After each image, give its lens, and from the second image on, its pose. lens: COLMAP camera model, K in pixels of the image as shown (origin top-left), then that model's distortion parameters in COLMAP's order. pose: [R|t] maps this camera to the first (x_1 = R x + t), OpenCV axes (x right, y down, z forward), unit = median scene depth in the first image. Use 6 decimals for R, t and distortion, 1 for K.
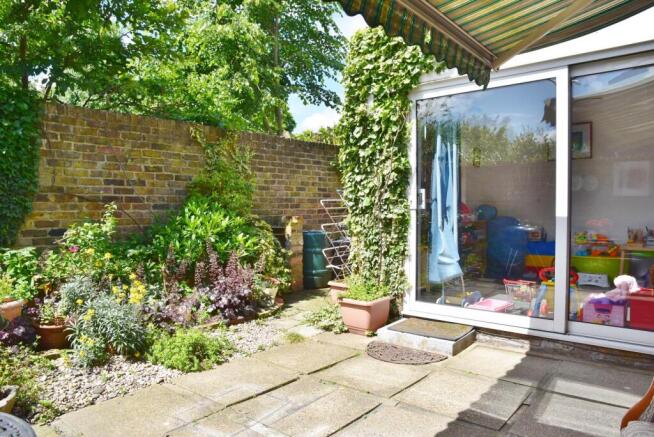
lens RADIAL K [[447.5, 0, 324.3], [0, 447.5, 216.4], [0, 0, 1]] dist [-0.076740, 0.001252]
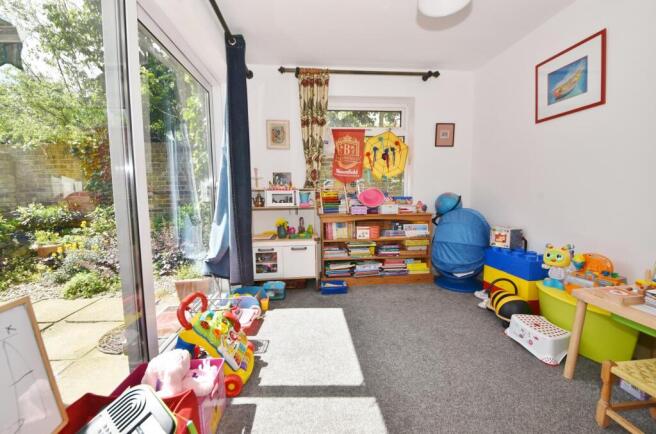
lens RADIAL K [[273.5, 0, 326.2], [0, 273.5, 215.8], [0, 0, 1]] dist [-0.003960, -0.000390]
pose [[0.683064, 0.049827, -0.728657, 0.771520], [0.005418, 0.997297, 0.073276, -0.020877], [0.730339, -0.054000, 0.680948, 0.716018]]
